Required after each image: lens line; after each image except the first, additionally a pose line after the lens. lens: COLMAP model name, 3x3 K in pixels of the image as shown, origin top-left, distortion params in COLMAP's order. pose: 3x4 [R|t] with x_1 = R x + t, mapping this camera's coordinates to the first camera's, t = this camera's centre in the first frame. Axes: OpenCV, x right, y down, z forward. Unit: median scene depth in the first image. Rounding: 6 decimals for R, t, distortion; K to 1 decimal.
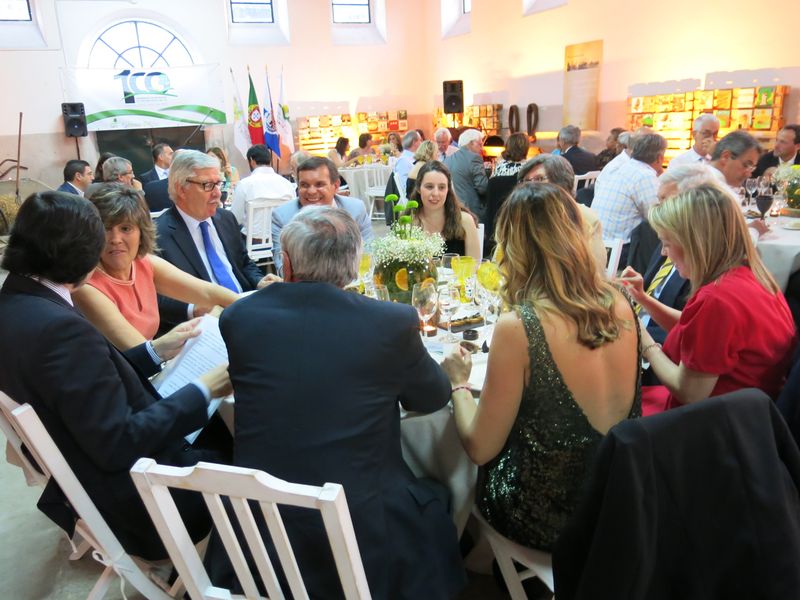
lens RADIAL K [[670.7, 0, 400.0], [0, 670.7, 300.0], [0, 0, 1]] dist [-0.031463, 0.019844]
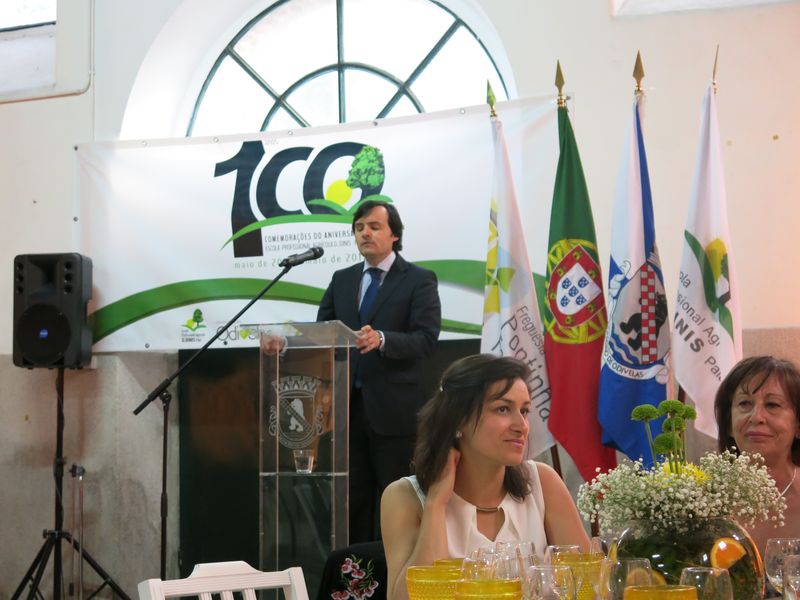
lens RADIAL K [[1520.4, 0, 400.0], [0, 1520.4, 300.0], [0, 0, 1]] dist [-0.056340, 0.017130]
pose [[0.681200, -0.015899, -0.731924, 0.092796], [-0.211189, 0.952995, -0.217255, -0.156045], [0.700974, 0.302569, 0.645823, 0.646040]]
